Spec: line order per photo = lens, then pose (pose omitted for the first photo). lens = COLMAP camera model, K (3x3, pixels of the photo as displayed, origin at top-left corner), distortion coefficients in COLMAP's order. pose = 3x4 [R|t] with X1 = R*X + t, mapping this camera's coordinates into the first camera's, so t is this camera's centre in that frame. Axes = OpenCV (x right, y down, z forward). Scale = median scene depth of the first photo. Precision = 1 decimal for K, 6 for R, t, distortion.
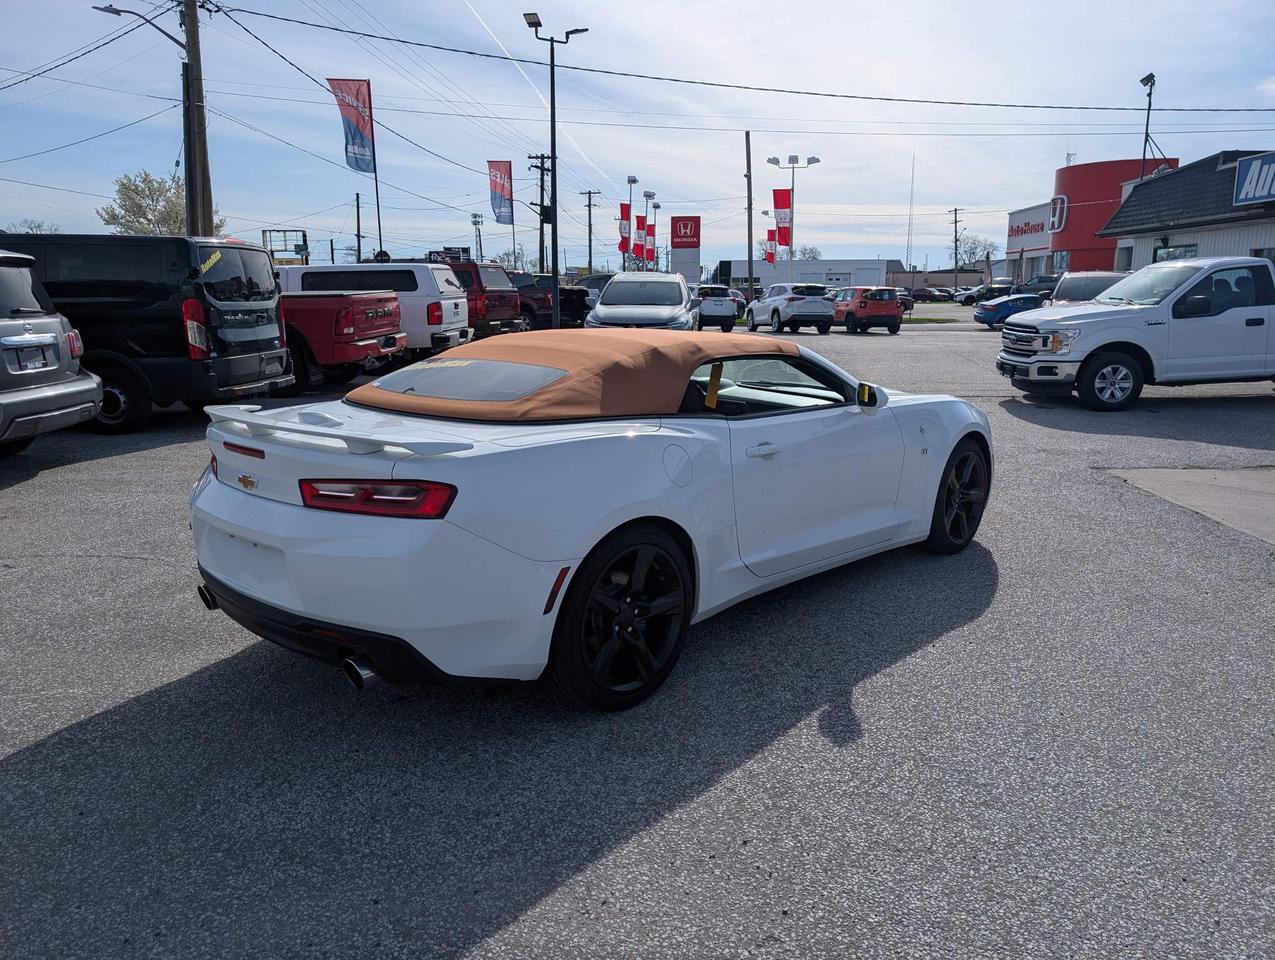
lens RADIAL K [[909.4, 0, 643.2], [0, 909.4, 472.9], [0, 0, 1]] dist [0.023326, -0.020139]
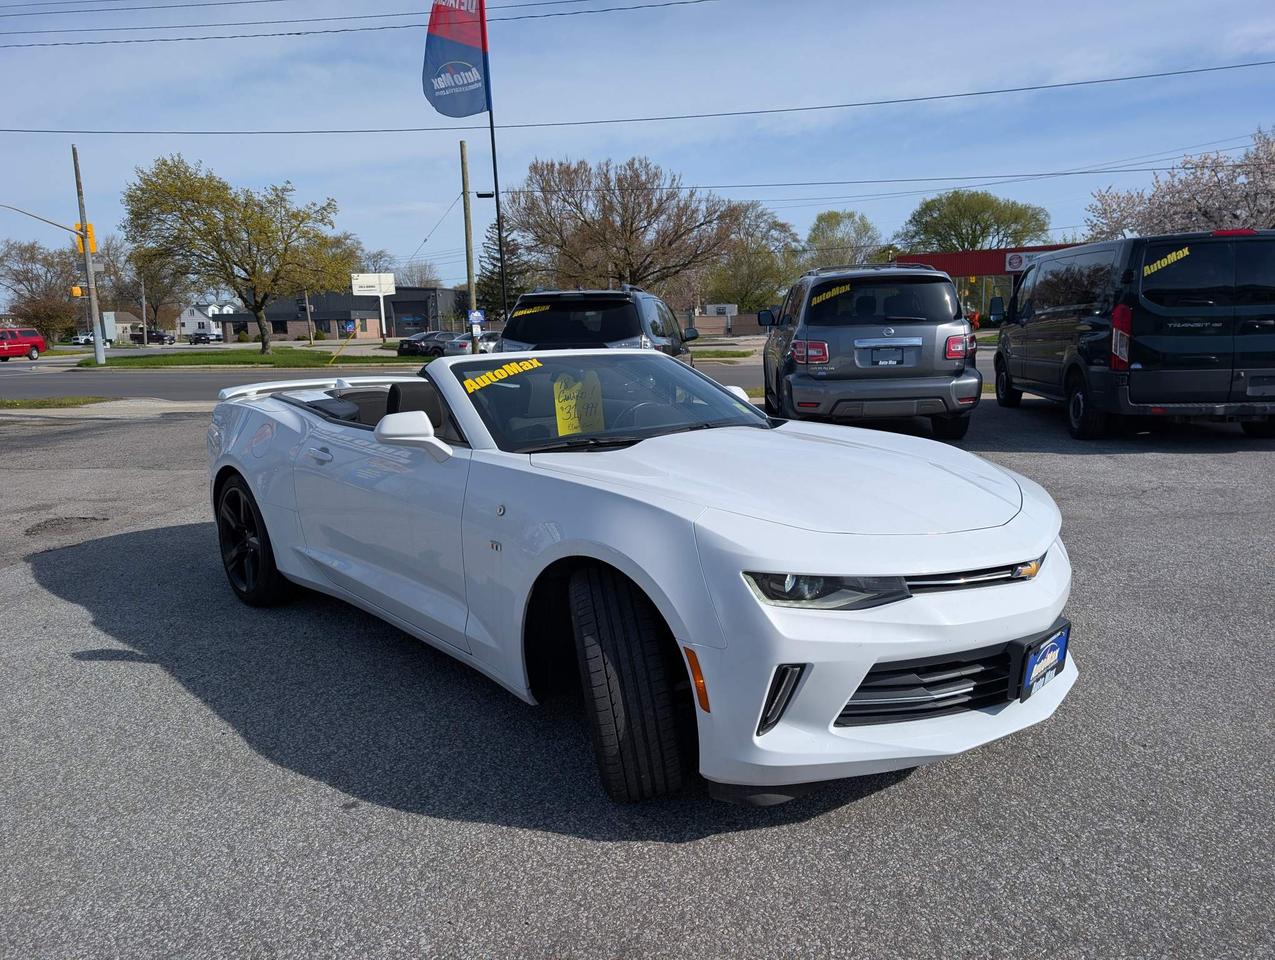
lens RADIAL K [[912.8, 0, 634.3], [0, 912.8, 475.9], [0, 0, 1]] dist [0.008509, -0.006832]
pose [[-0.057946, 0.170068, -0.983727, 0.222224], [-0.170517, 0.969217, 0.177603, -0.049342], [0.983649, 0.178034, -0.027163, 0.275721]]
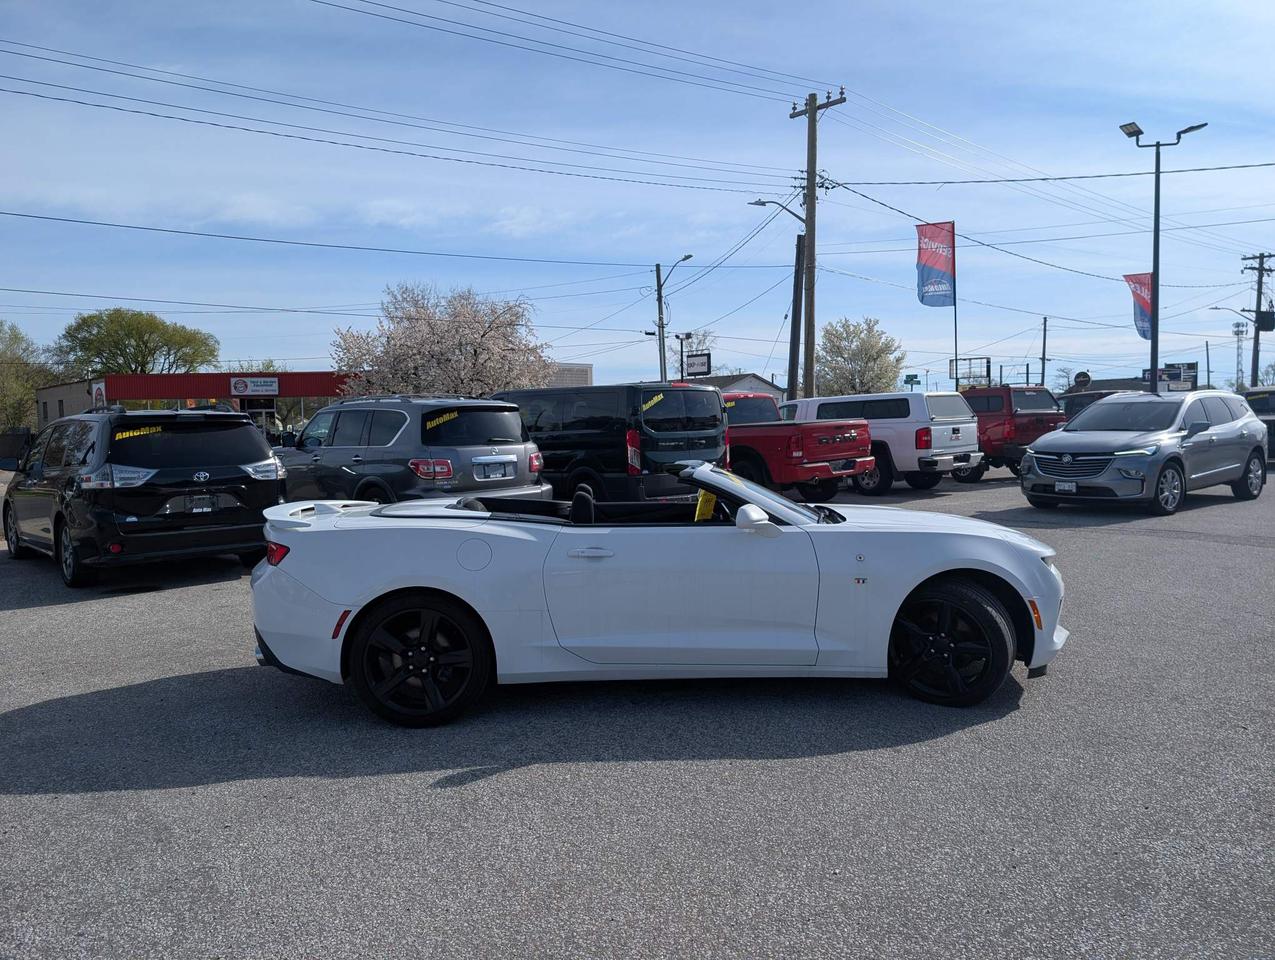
lens RADIAL K [[912.8, 0, 634.3], [0, 912.8, 475.9], [0, 0, 1]] dist [0.008509, -0.006832]
pose [[0.722202, 0.026389, -0.691178, 0.201343], [-0.115885, 0.989764, -0.083298, -0.007171], [0.681905, 0.140256, 0.717867, 0.031252]]
